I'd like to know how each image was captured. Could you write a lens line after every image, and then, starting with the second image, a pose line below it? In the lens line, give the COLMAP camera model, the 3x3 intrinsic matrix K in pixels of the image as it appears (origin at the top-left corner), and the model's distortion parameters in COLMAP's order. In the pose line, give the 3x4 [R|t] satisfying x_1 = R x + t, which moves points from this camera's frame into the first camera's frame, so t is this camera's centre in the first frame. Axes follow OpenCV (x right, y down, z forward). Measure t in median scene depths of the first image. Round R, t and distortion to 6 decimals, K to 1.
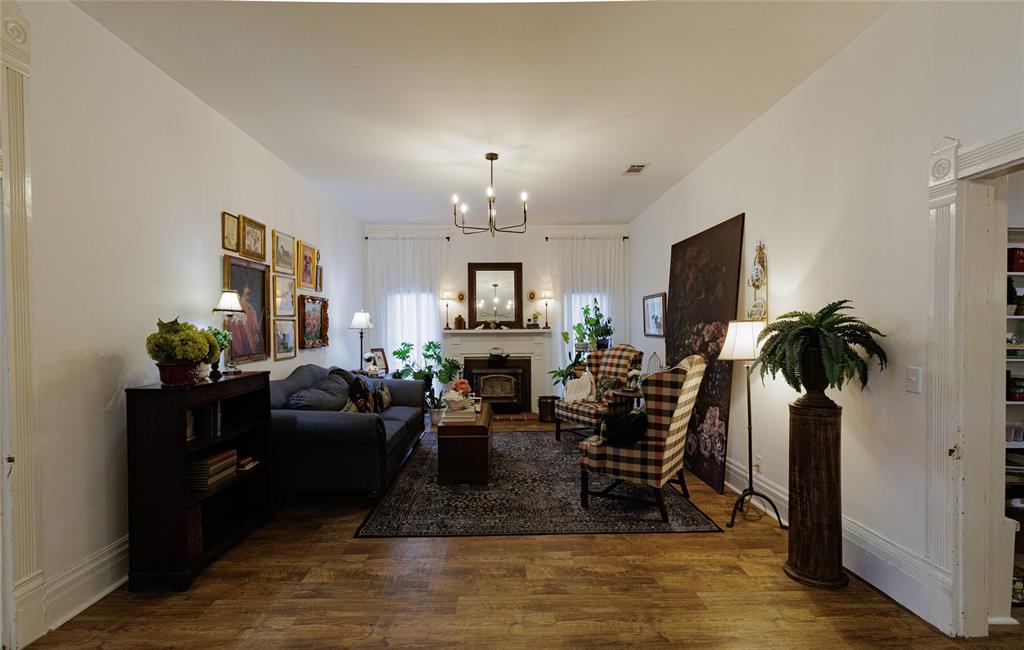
lens RADIAL K [[476.2, 0, 506.0], [0, 476.2, 340.1], [0, 0, 1]] dist [0.003897, 0.000013]
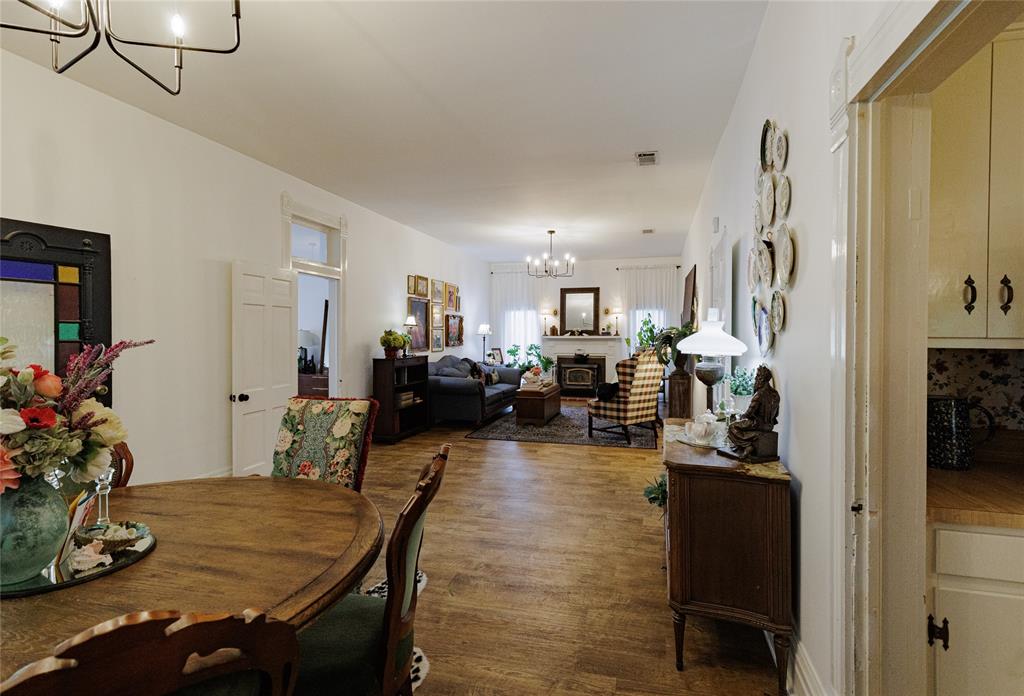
lens RADIAL K [[476.5, 0, 523.4], [0, 476.5, 343.7], [0, 0, 1]] dist [-0.000182, -0.000298]
pose [[0.961875, 0.011538, -0.273245, 0.297569], [-0.013642, 0.999890, -0.005801, 0.015395], [0.273148, 0.009308, 0.961927, -0.558178]]
